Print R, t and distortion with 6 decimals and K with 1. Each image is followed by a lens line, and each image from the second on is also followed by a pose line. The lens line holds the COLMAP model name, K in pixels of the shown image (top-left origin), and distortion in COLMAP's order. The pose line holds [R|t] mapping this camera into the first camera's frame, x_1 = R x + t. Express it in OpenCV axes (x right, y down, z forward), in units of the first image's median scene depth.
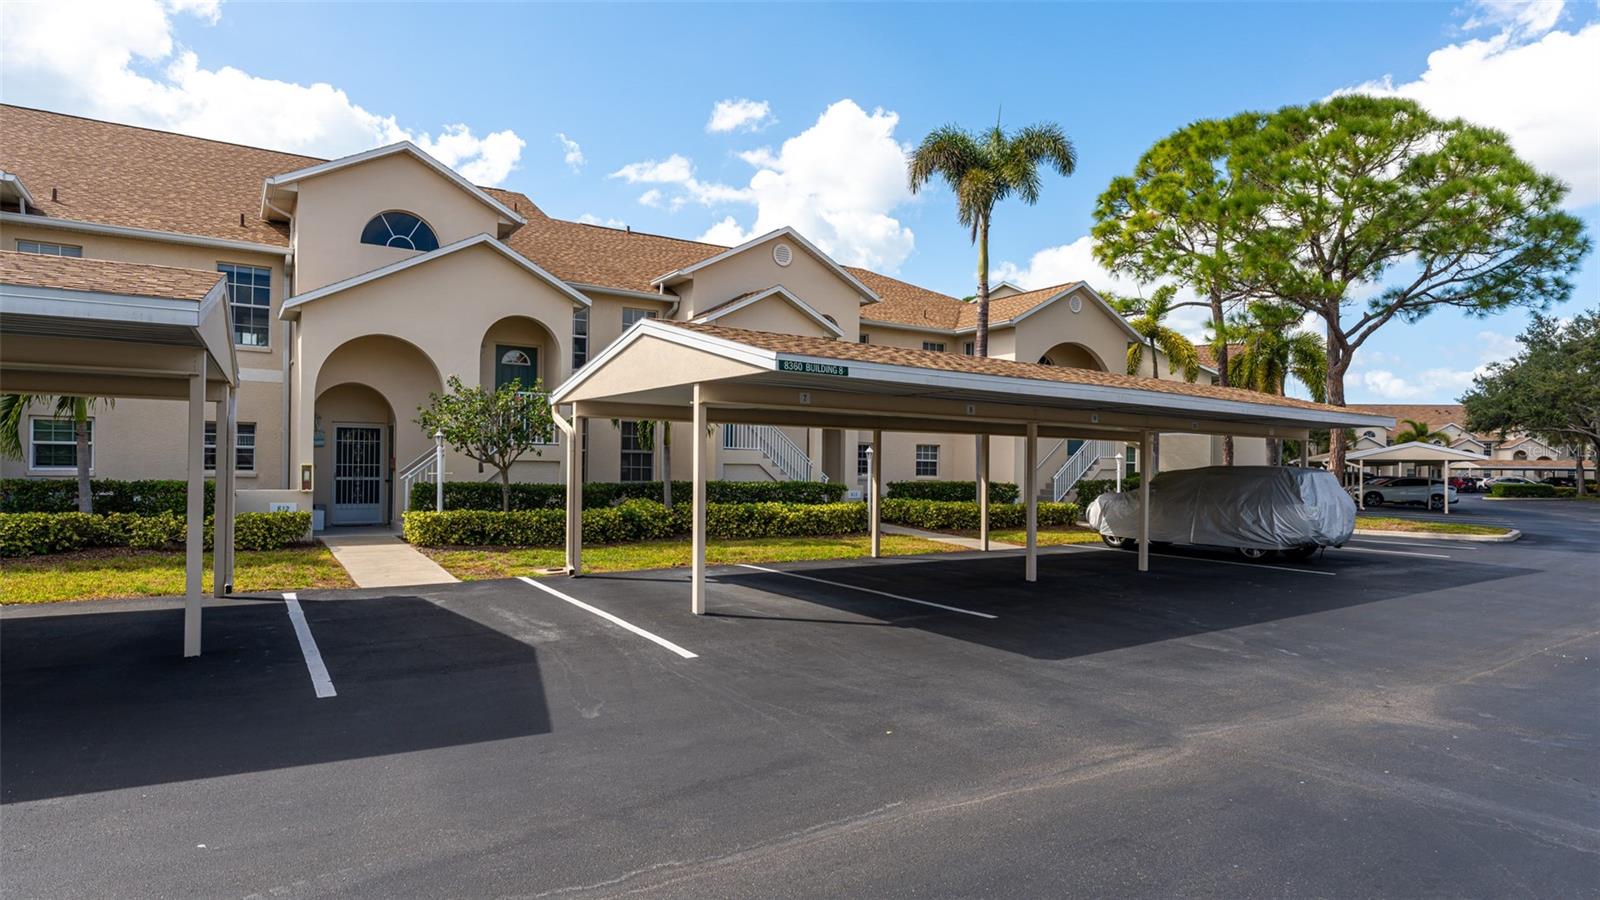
lens RADIAL K [[890.8, 0, 801.3], [0, 890.8, 453.5], [0, 0, 1]] dist [-0.002076, 0.000791]
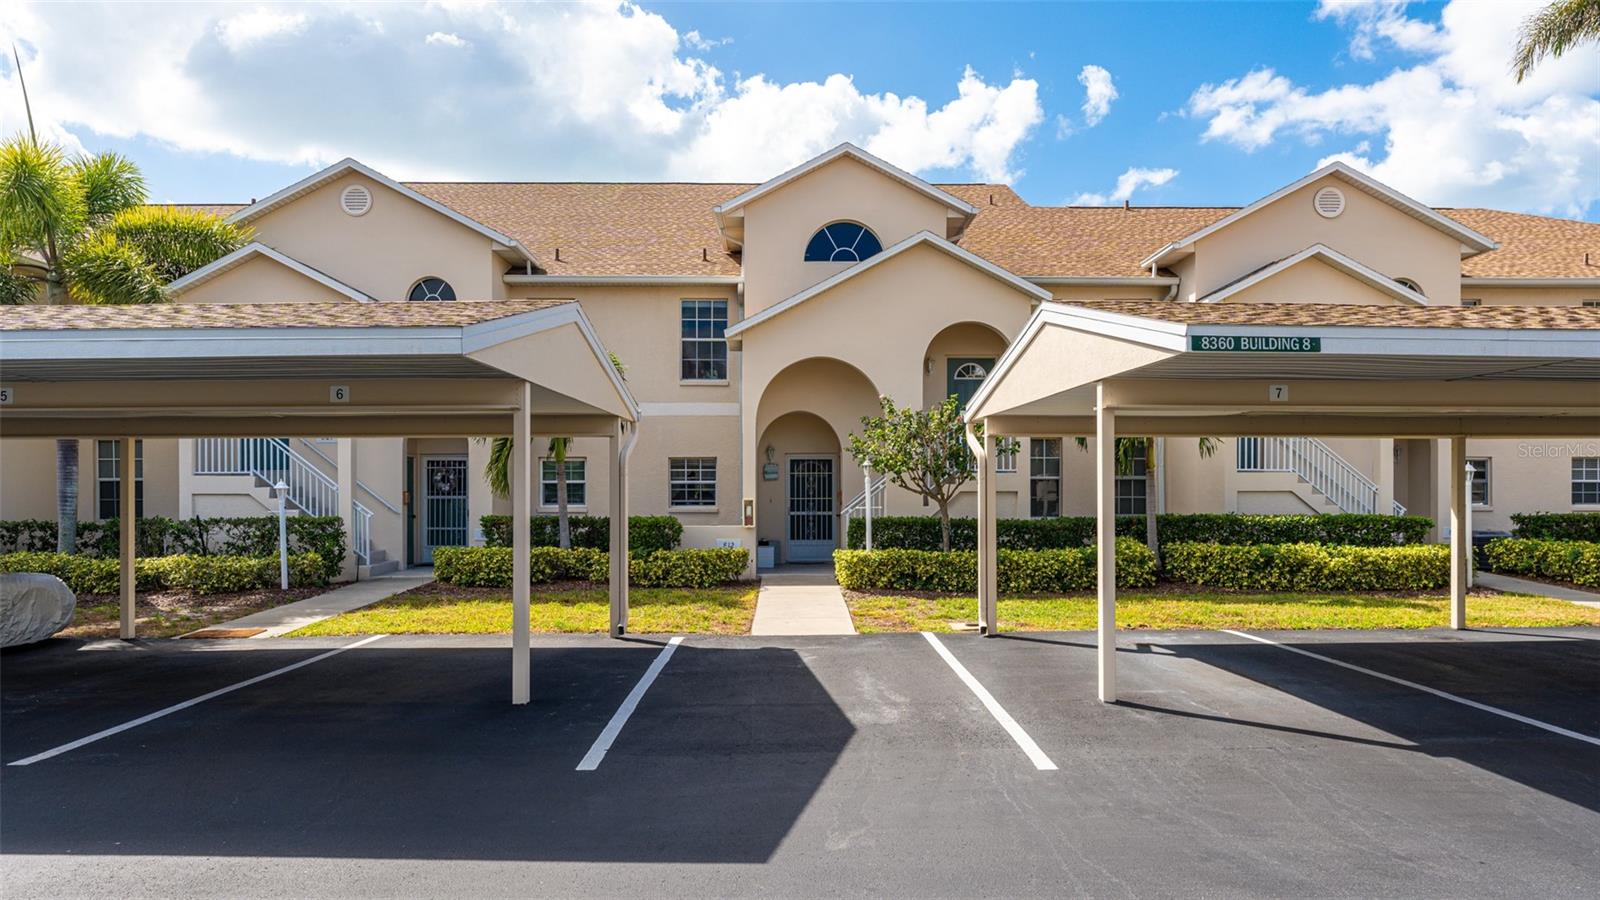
lens RADIAL K [[1011.6, 0, 799.2], [0, 1011.6, 492.5], [0, 0, 1]] dist [-0.000490, -0.001613]
pose [[0.851558, -0.015339, -0.524036, 0.058631], [0.020898, 0.999771, 0.004695, 0.001234], [0.523844, -0.014949, 0.851683, 0.098127]]
